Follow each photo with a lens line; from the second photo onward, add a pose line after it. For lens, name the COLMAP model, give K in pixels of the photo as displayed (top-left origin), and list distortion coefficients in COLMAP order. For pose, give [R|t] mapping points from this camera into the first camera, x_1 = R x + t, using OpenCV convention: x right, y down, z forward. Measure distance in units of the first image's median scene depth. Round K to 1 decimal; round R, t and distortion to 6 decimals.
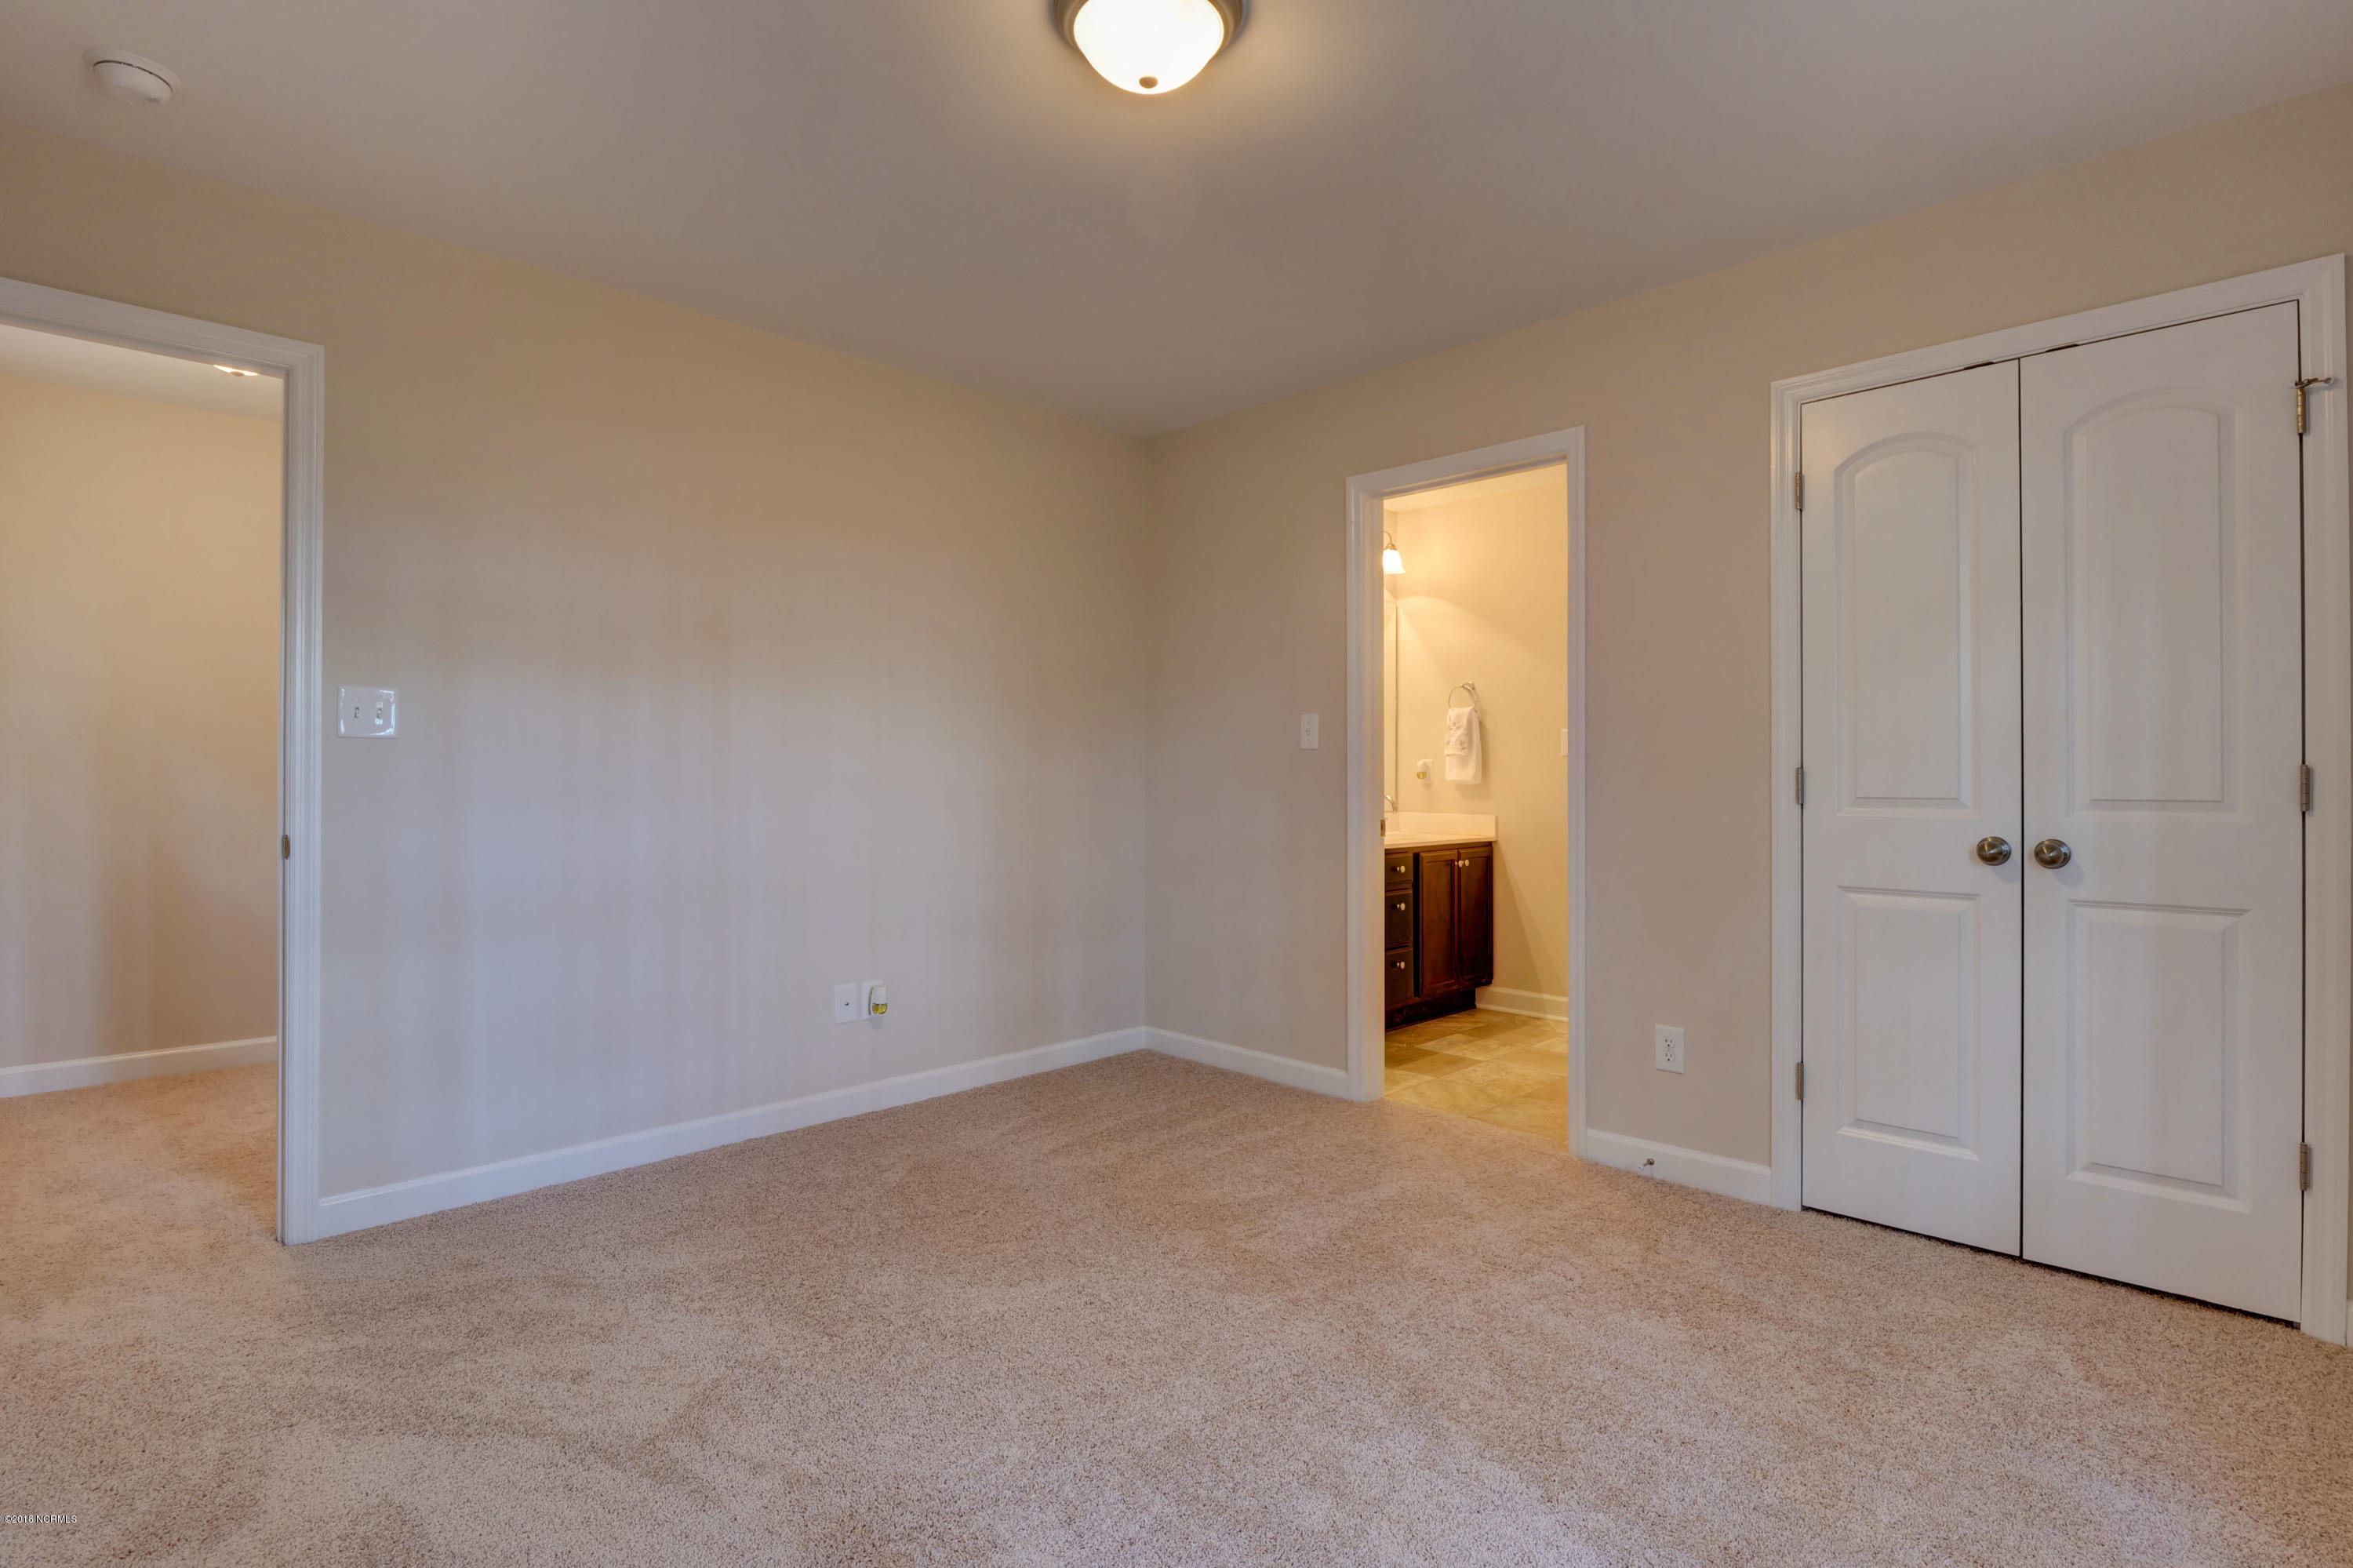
lens RADIAL K [[1142.9, 0, 1186.7], [0, 1142.9, 782.5], [0, 0, 1]] dist [-0.011765, -0.001541]
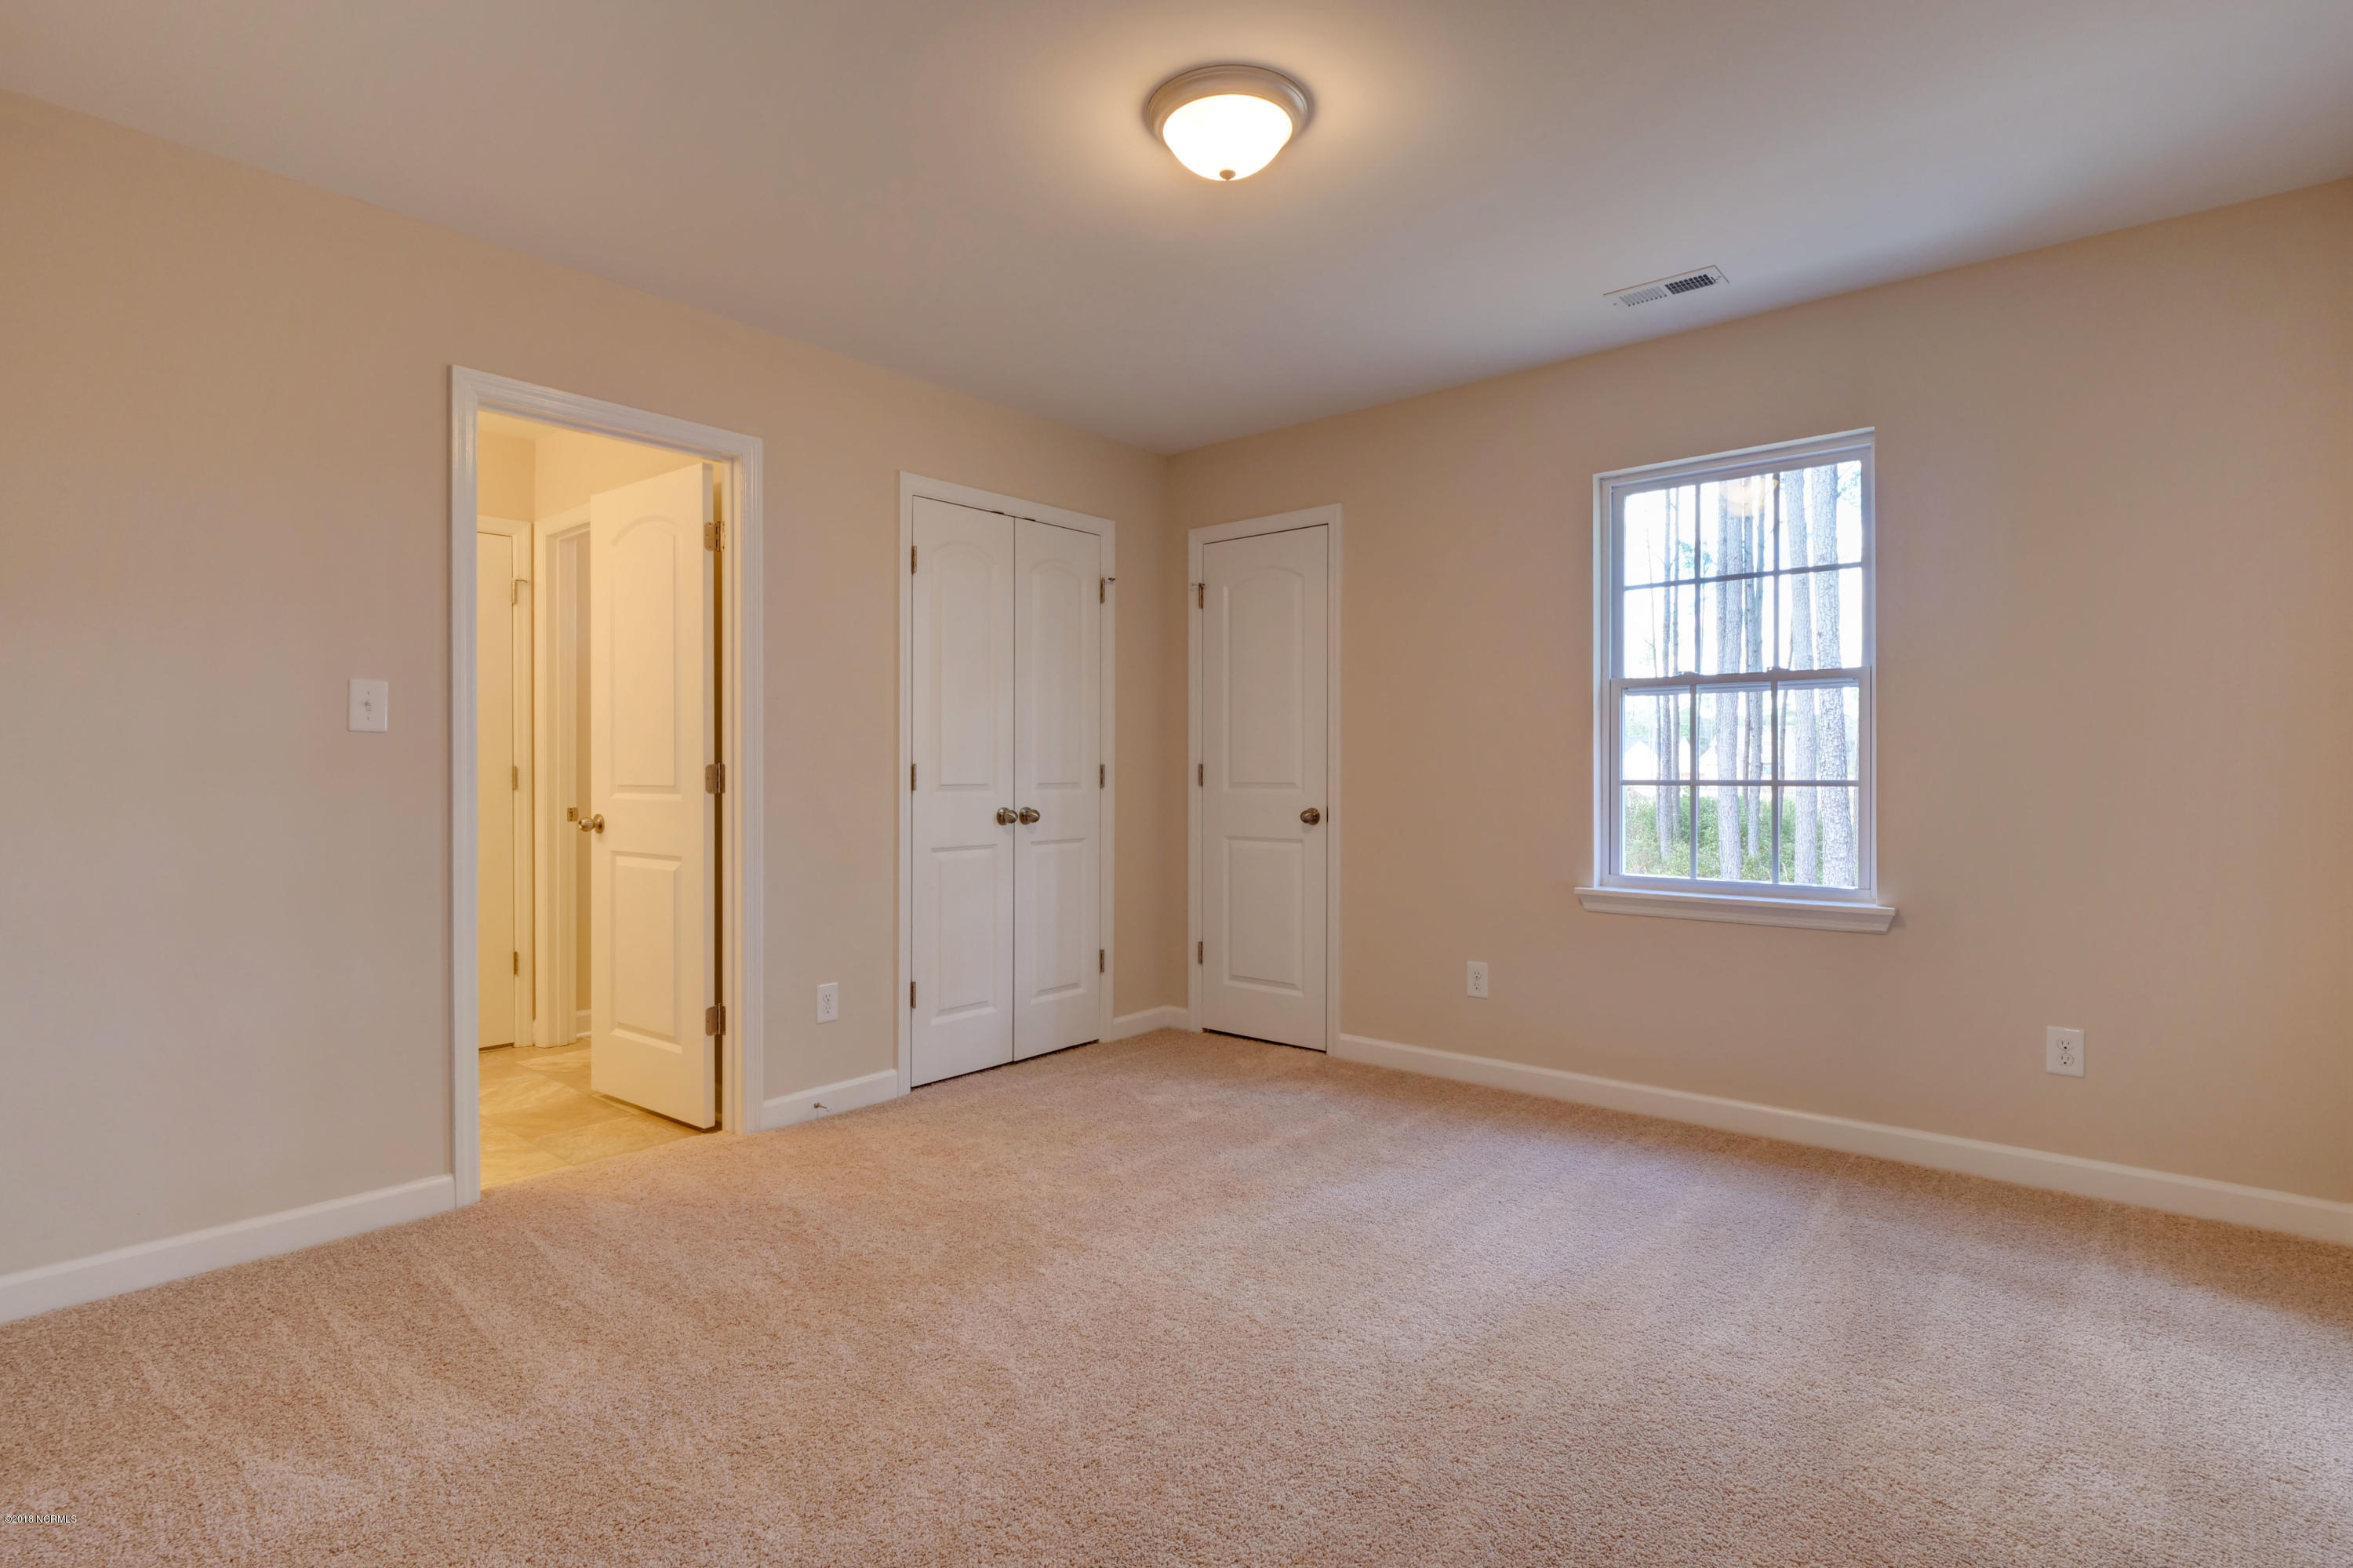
lens RADIAL K [[1142.9, 0, 1189.8], [0, 1142.9, 776.5], [0, 0, 1]] dist [-0.011765, -0.001541]
pose [[-0.086527, -0.011893, 0.996179, -0.859132], [0.000577, 0.999928, 0.011988, -0.014363], [-0.996249, 0.001612, -0.086513, 0.808994]]
